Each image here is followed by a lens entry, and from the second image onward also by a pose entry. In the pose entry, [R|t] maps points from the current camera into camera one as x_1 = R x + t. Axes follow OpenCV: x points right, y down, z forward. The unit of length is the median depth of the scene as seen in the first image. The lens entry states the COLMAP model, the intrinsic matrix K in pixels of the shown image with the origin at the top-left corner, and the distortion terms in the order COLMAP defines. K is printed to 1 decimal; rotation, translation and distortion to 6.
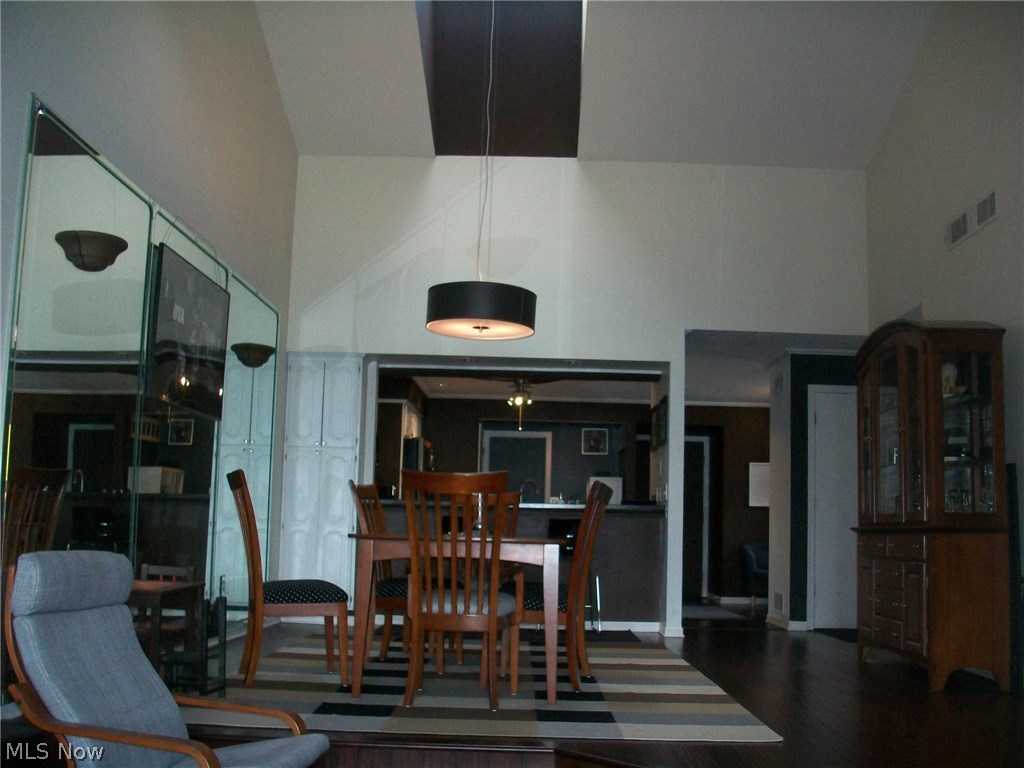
lens RADIAL K [[1036.3, 0, 512.7], [0, 1036.3, 409.0], [0, 0, 1]] dist [-0.115511, 0.000000]
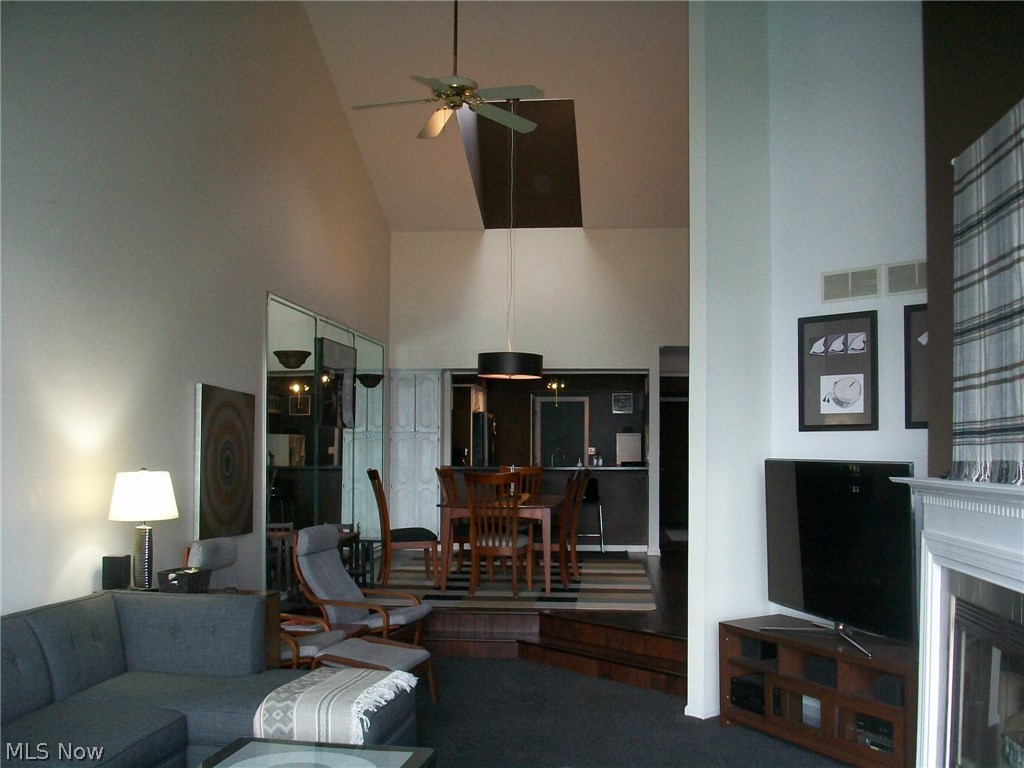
lens RADIAL K [[1036.3, 0, 512.6], [0, 1036.3, 391.4], [0, 0, 1]] dist [-0.115511, 0.000000]
pose [[0.996621, -0.026183, -0.077855, 0.078231], [0.031009, 0.997629, 0.061442, -0.118100], [0.076062, -0.063649, 0.995070, -0.507628]]
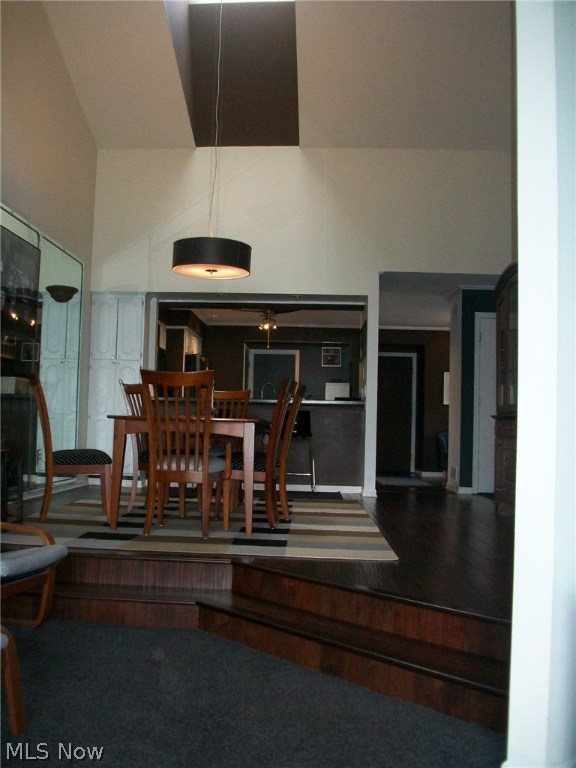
lens RADIAL K [[777.2, 0, 241.3], [0, 777.2, 374.9], [0, 0, 1]] dist [-0.115511, 0.000000]
pose [[0.997267, -0.003783, -0.073780, 0.065304], [0.007395, 0.998784, 0.048748, 0.008180], [0.073506, -0.049160, 0.996082, -0.033693]]
